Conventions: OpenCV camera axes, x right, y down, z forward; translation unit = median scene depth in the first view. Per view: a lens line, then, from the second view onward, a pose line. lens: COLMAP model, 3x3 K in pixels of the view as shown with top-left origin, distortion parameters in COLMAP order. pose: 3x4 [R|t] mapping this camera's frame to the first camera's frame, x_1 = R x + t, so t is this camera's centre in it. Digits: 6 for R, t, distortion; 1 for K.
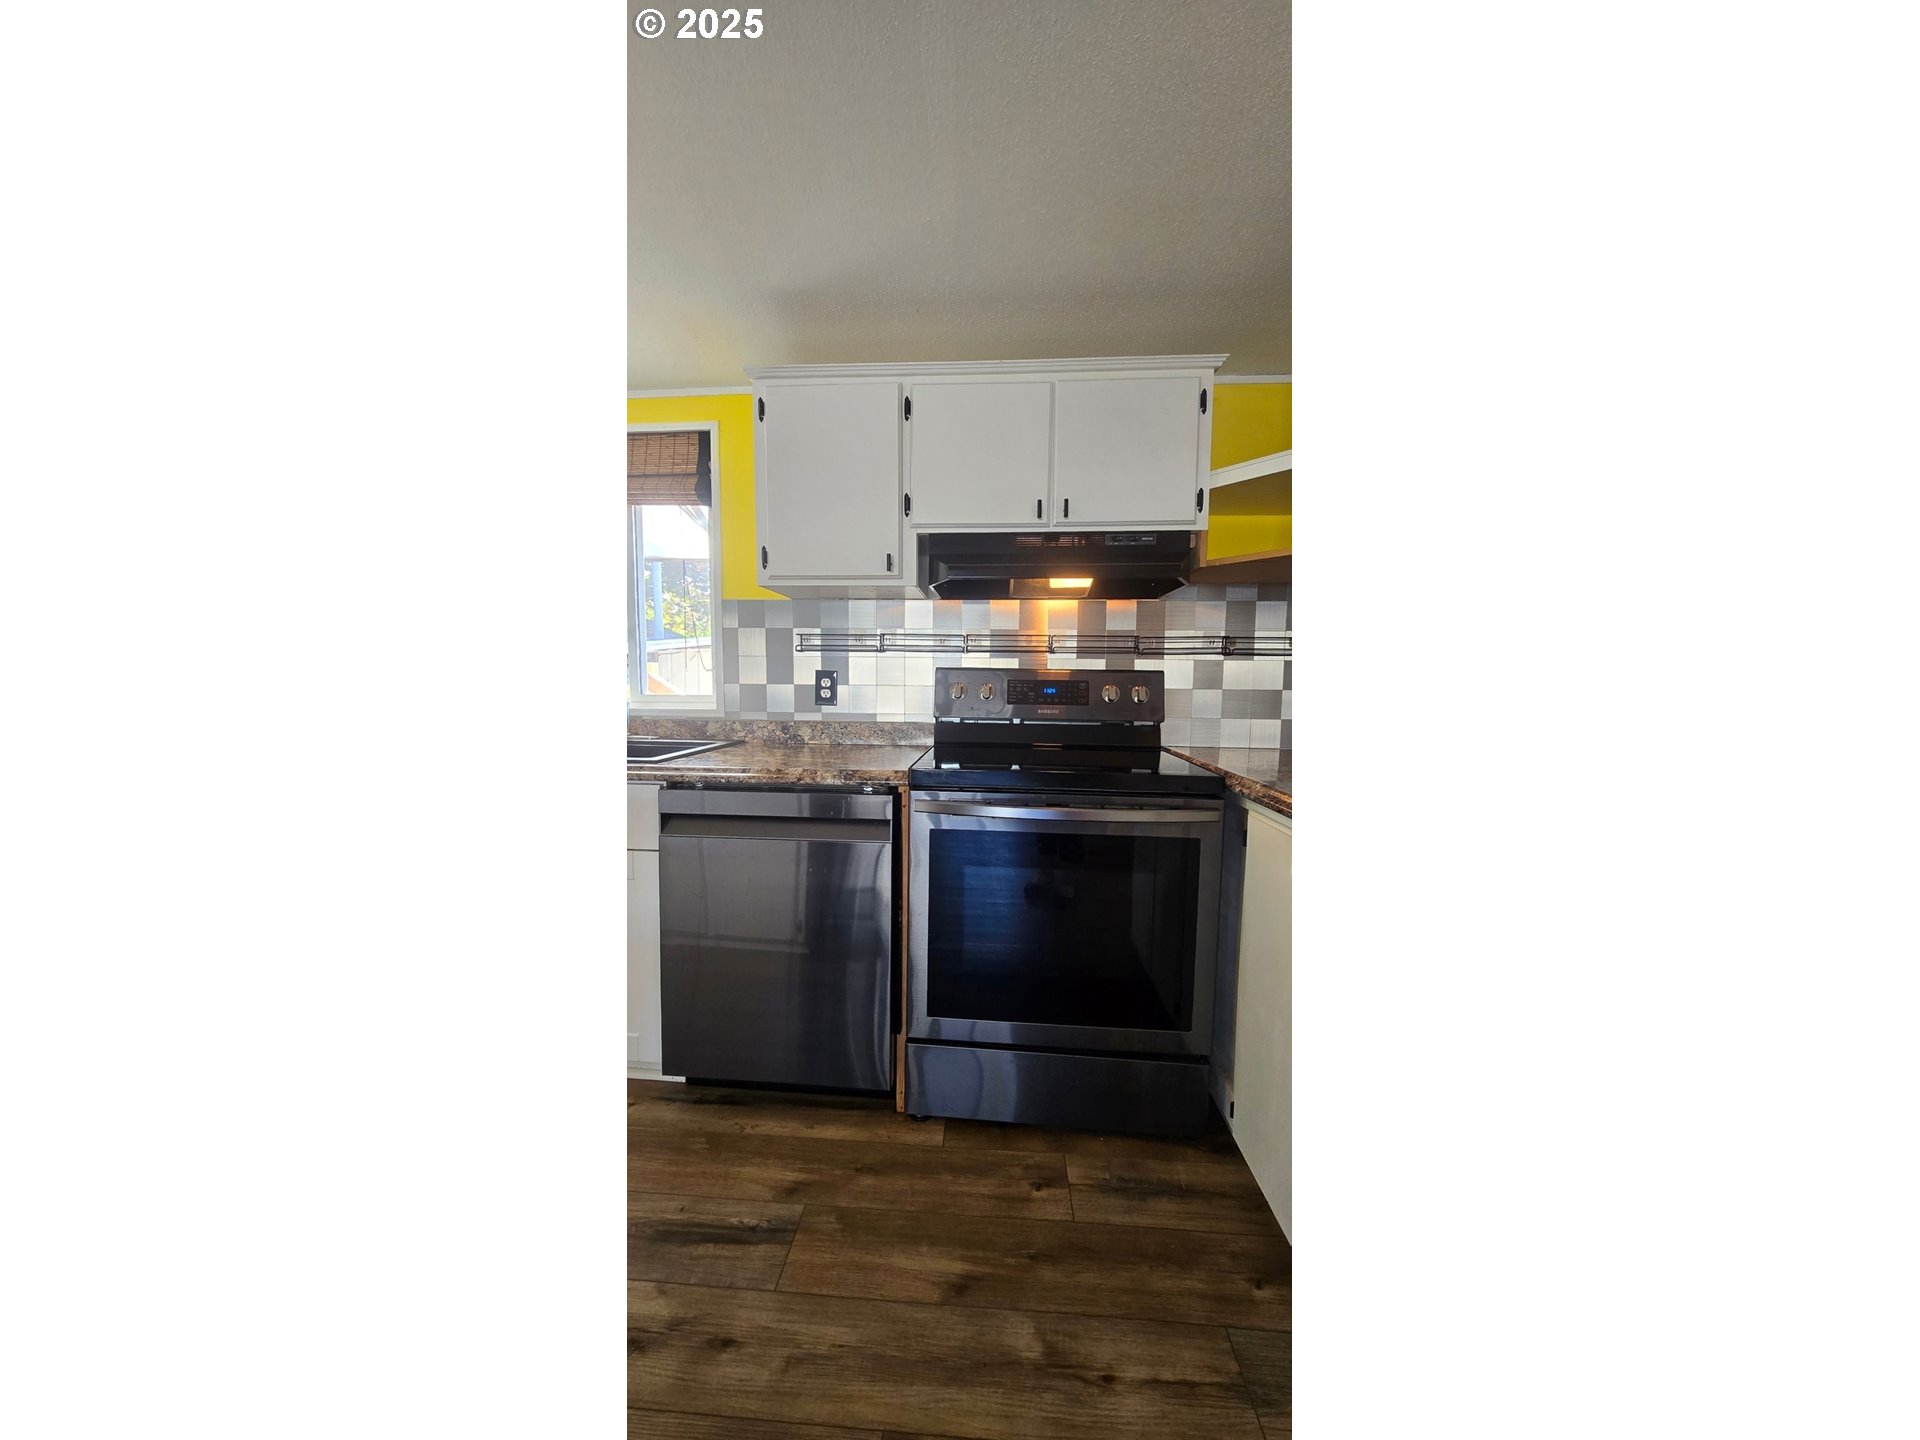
lens RADIAL K [[596.1, 0, 957.6], [0, 596.1, 723.8], [0, 0, 1]] dist [-0.001267, 0.000067]
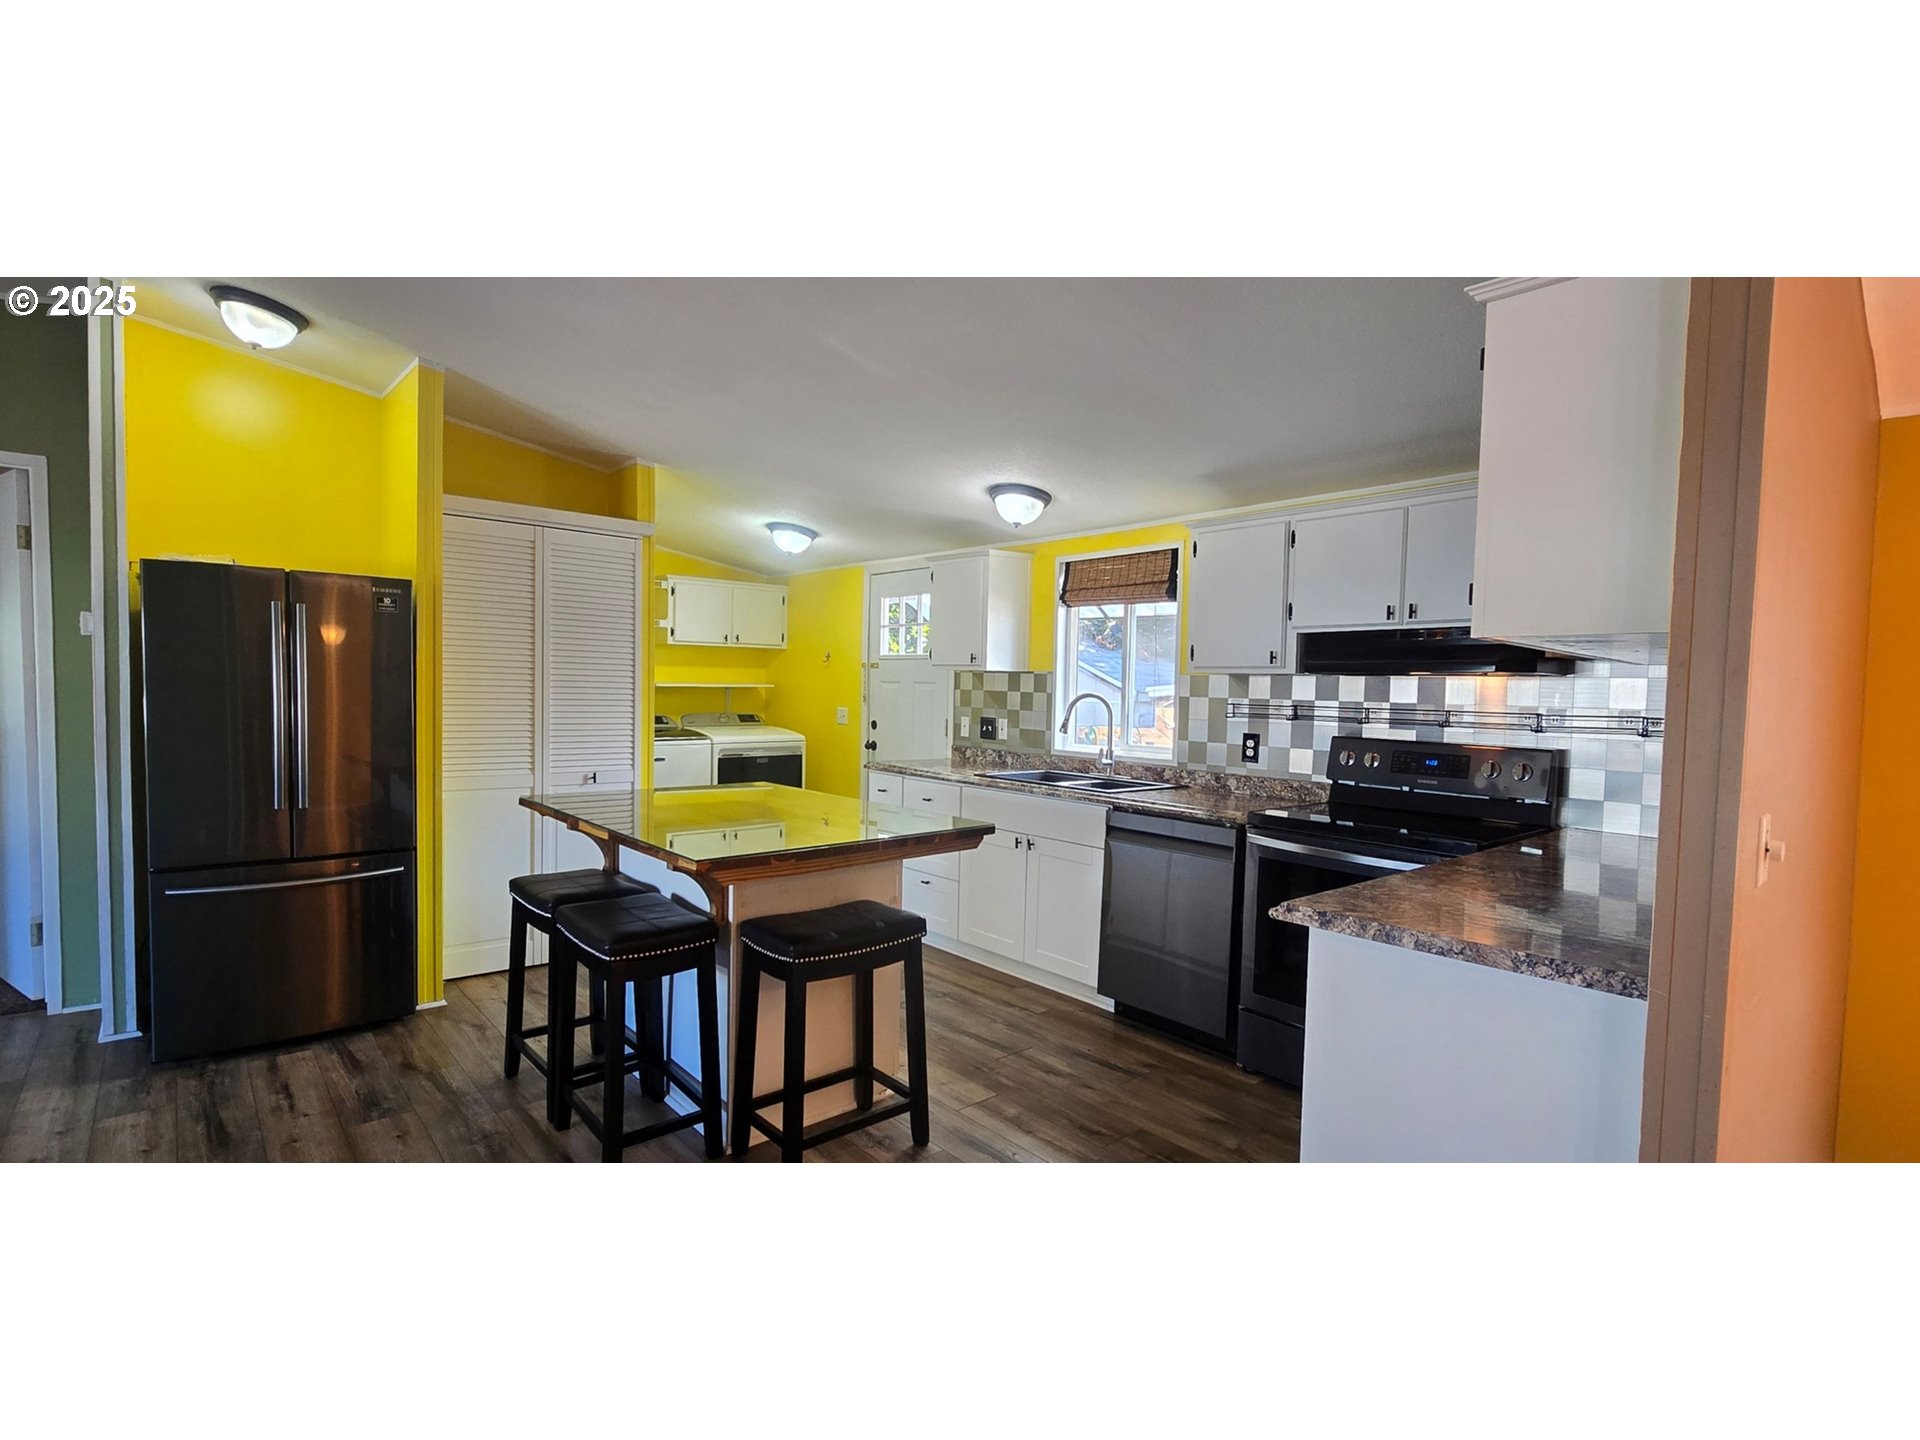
lens RADIAL K [[908.5, 0, 955.5], [0, 908.5, 723.3], [0, 0, 1]] dist [-0.000657, -0.001382]
pose [[0.699148, 0.035459, -0.714098, 0.686130], [-0.071988, 0.997185, -0.020965, -0.028720], [0.711344, 0.066064, 0.699732, -0.728138]]
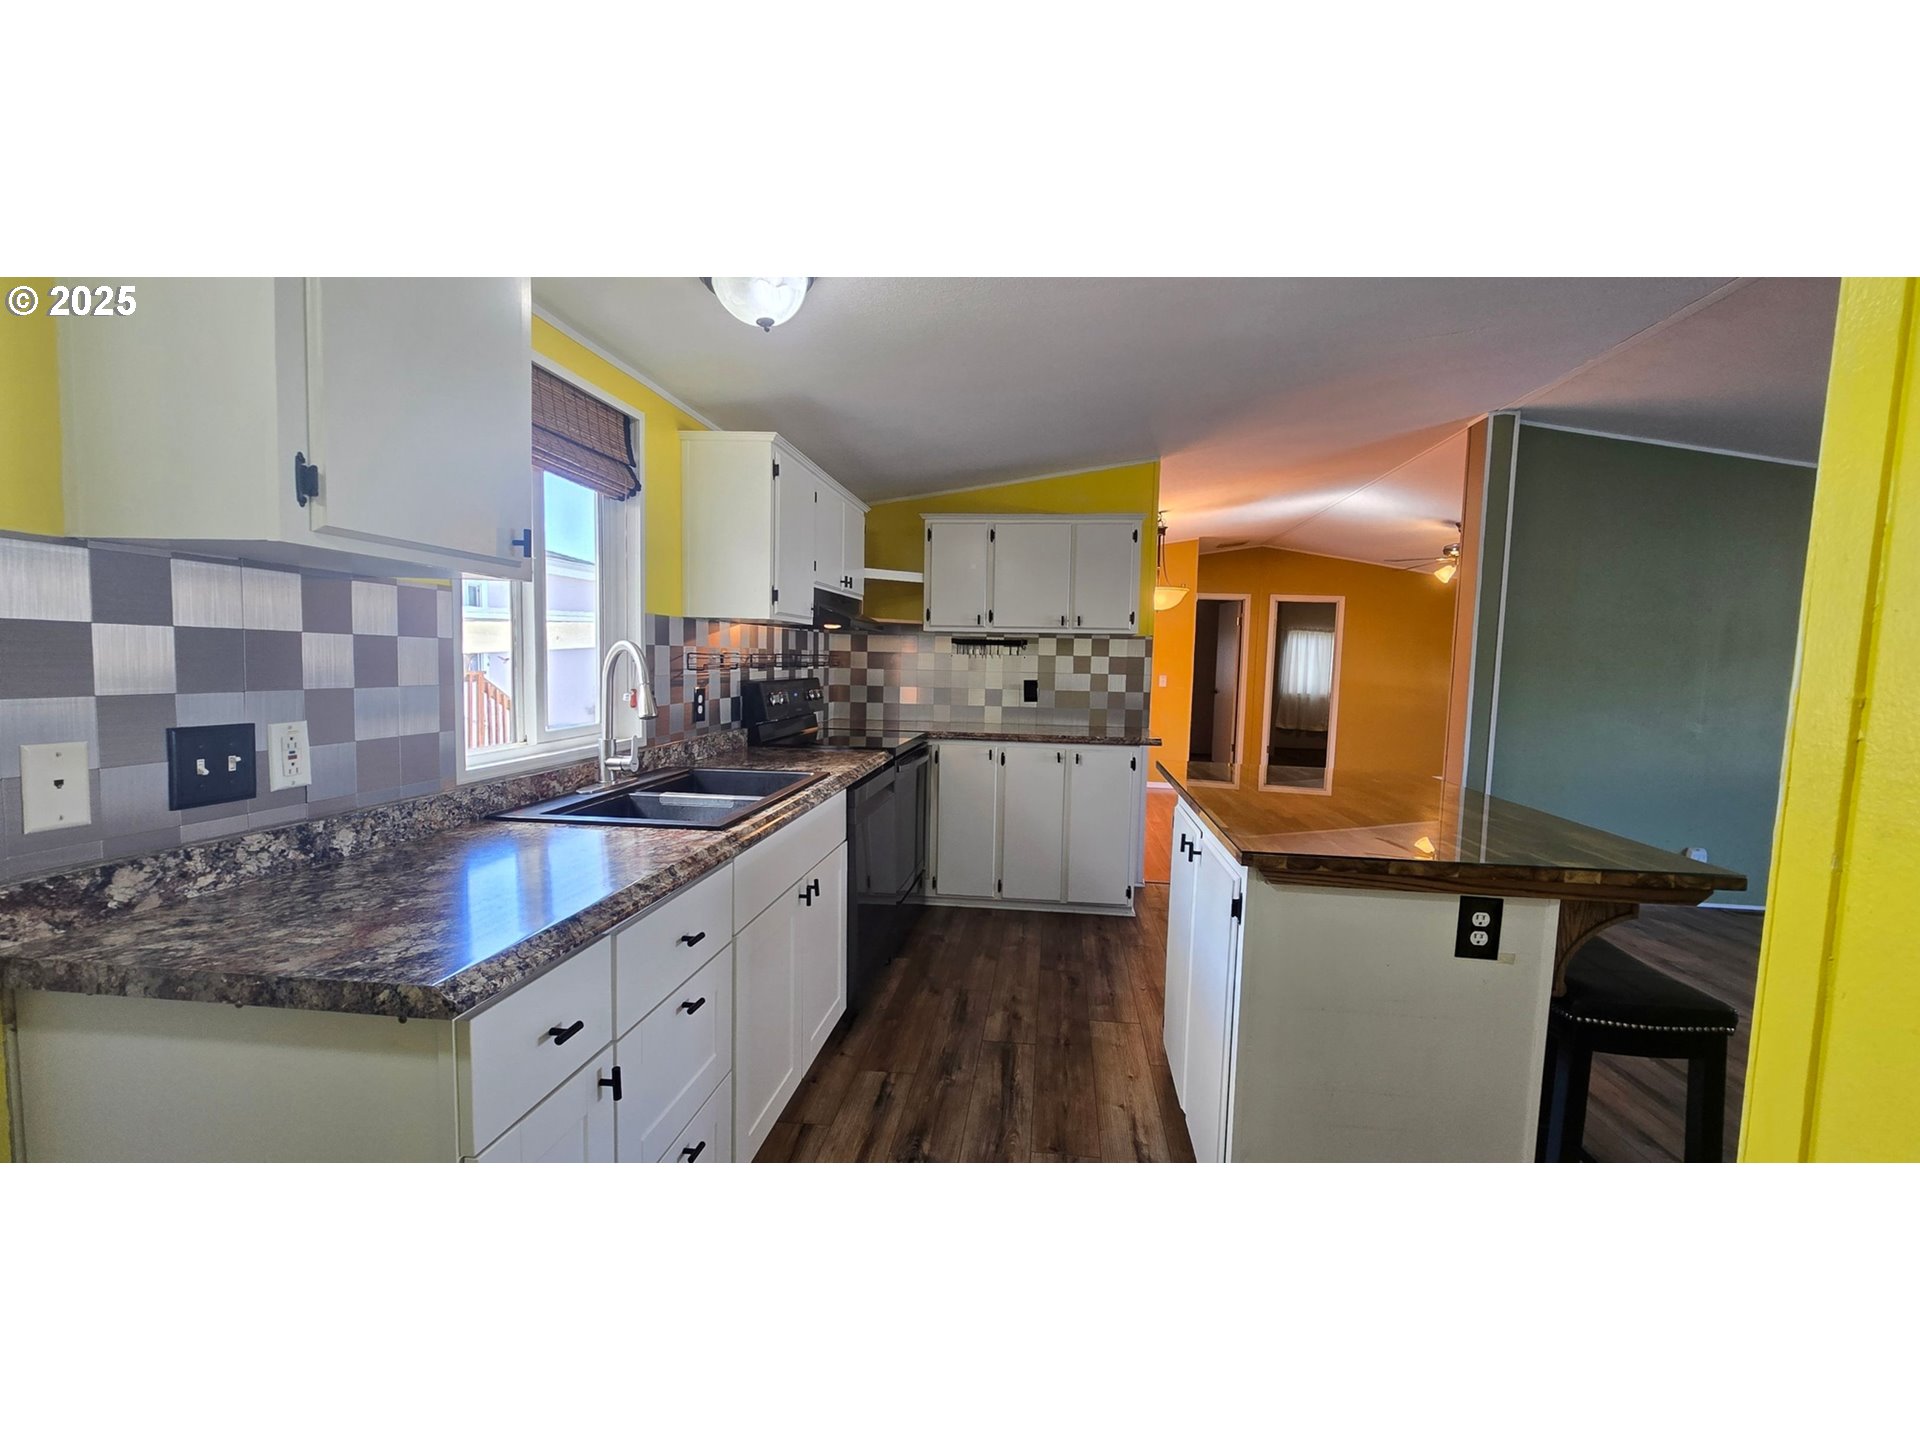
lens RADIAL K [[784.5, 0, 977.7], [0, 784.5, 721.0], [0, 0, 1]] dist [-0.000755, -0.001229]
pose [[0.036438, -0.090580, 0.995222, -1.589042], [0.051790, 0.994717, 0.088638, -0.129452], [-0.997993, 0.048313, 0.040937, 0.474696]]
